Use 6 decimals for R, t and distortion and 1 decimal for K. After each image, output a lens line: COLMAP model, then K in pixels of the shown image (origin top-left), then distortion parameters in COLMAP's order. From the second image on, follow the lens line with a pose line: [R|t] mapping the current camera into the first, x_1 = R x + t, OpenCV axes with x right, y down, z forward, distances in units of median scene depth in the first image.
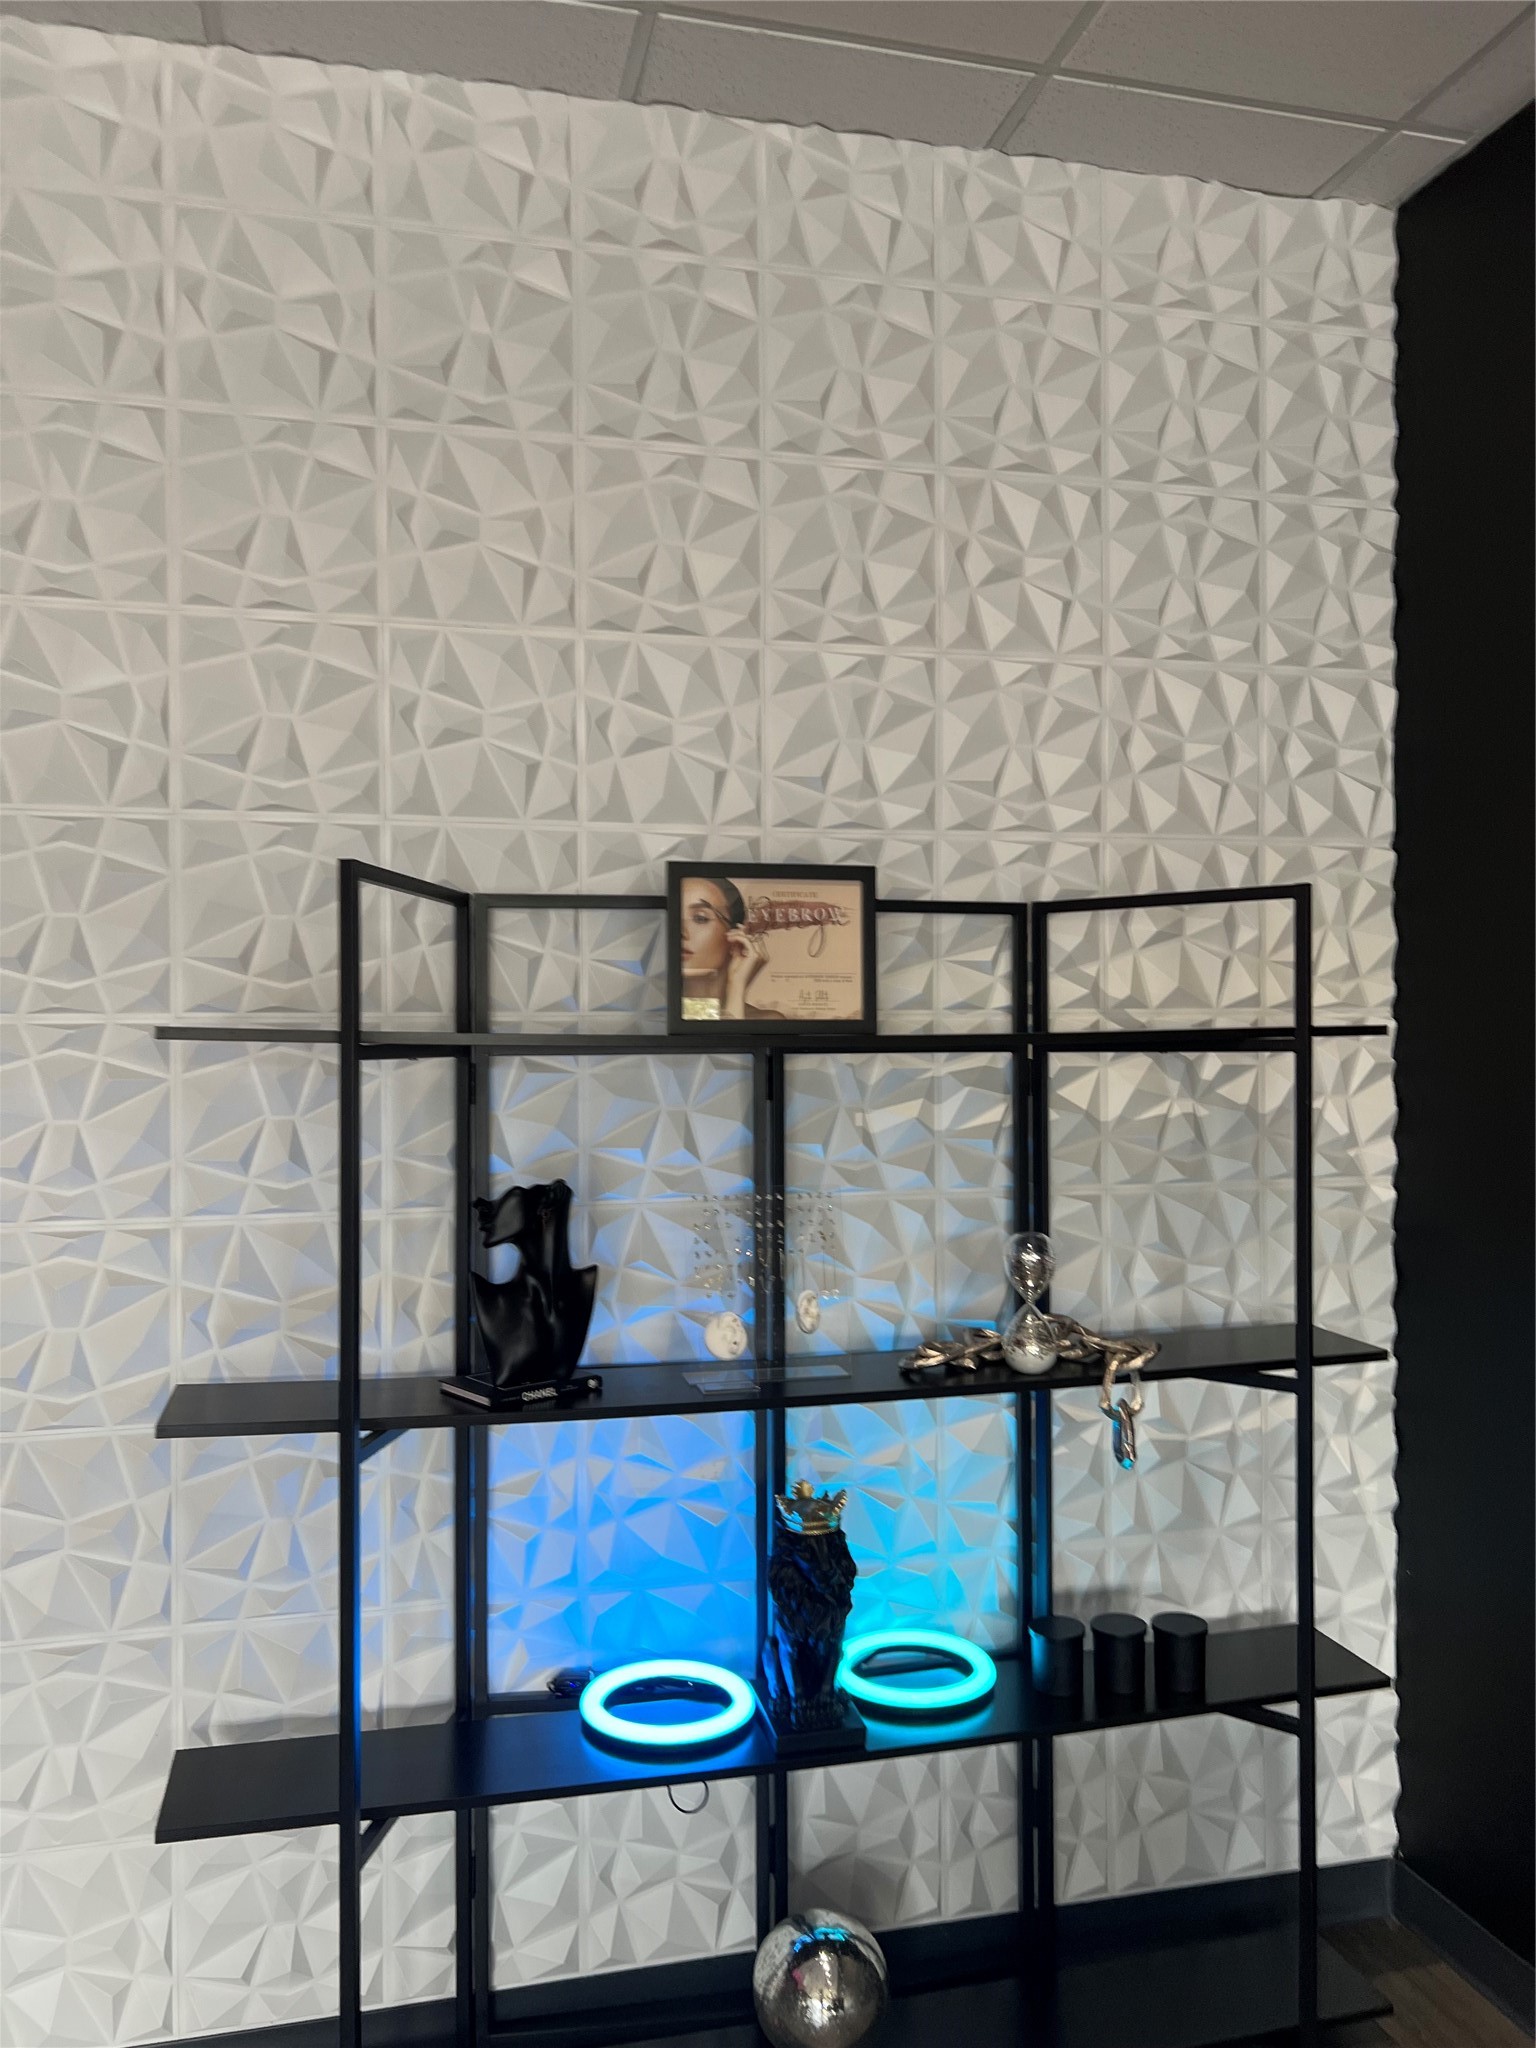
lens RADIAL K [[1540.4, 0, 762.7], [0, 1540.4, 1030.3], [0, 0, 1]] dist [0.050314, -0.057429]
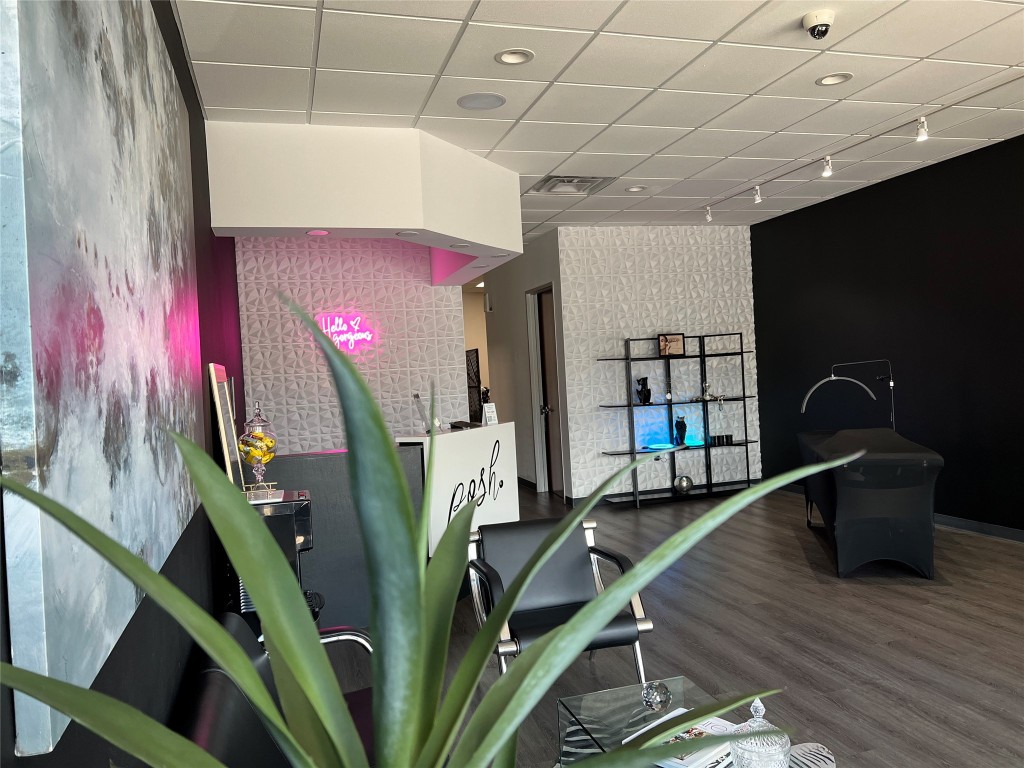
lens RADIAL K [[770.2, 0, 514.4], [0, 770.2, 389.9], [0, 0, 1]] dist [0.050314, -0.057429]
pose [[0.997558, -0.054129, 0.044131, -0.801335], [0.053284, 0.998377, 0.020096, 0.043091], [-0.045147, -0.017696, 0.998824, -2.336049]]
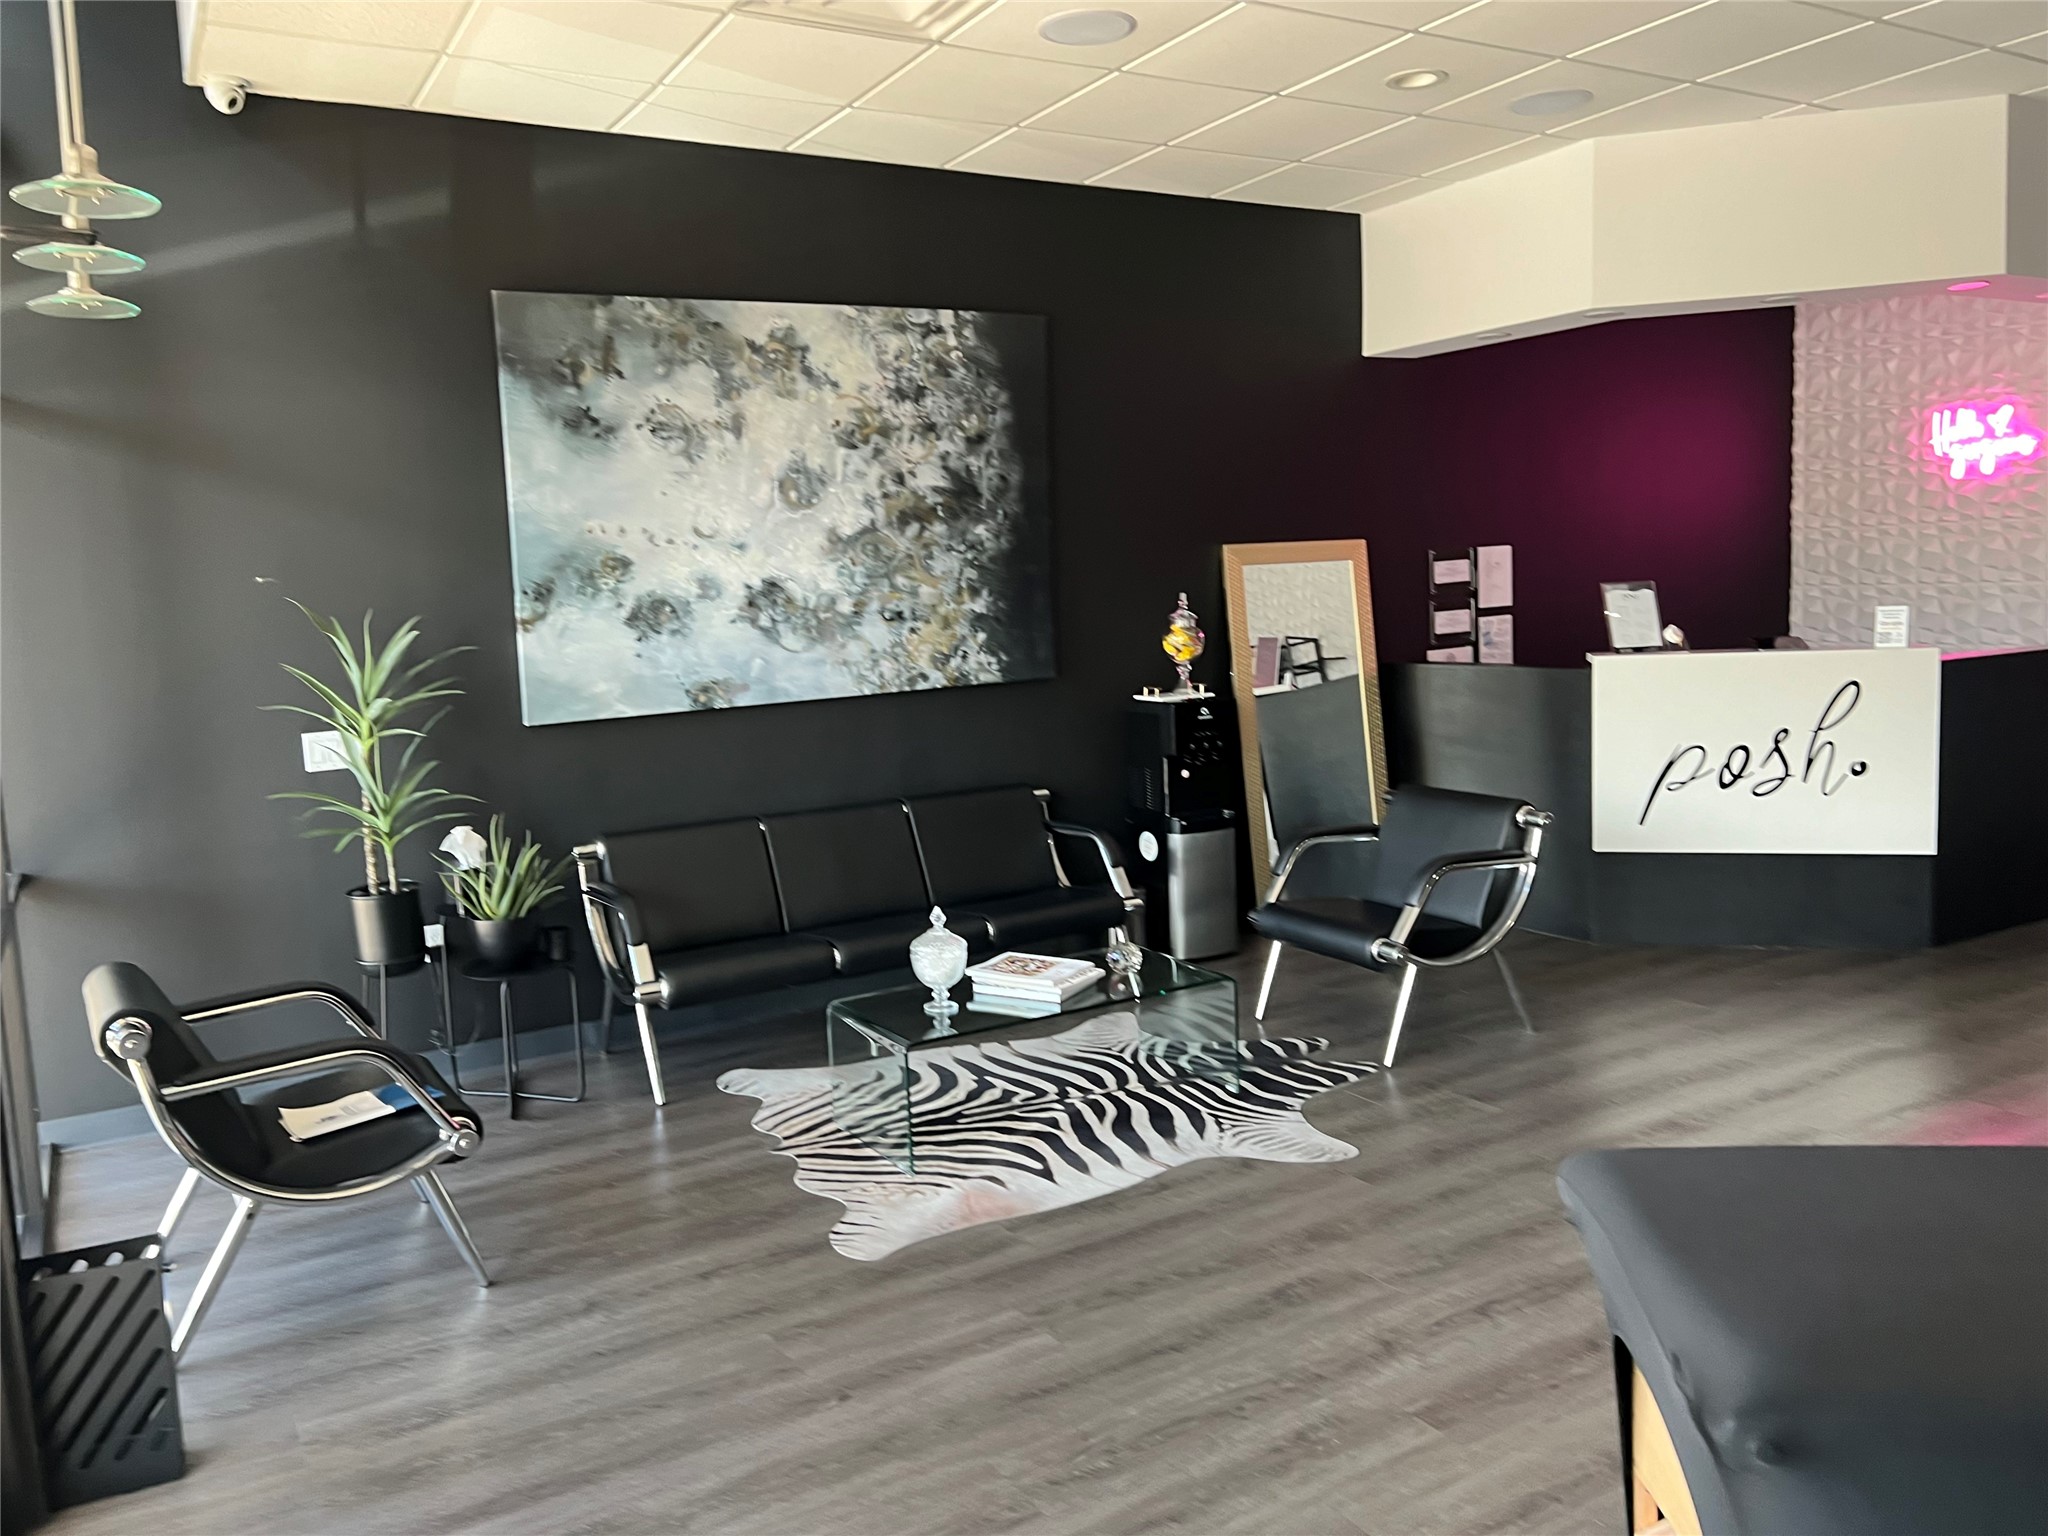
lens RADIAL K [[1520.6, 0, 983.6], [0, 1520.6, 738.0], [0, 0, 1]] dist [0.069949, -0.071098]
pose [[0.263553, 0.088837, -0.960545, 1.016790], [0.037763, 0.994037, 0.102296, 0.036146], [0.963905, -0.063234, 0.258627, -1.929161]]
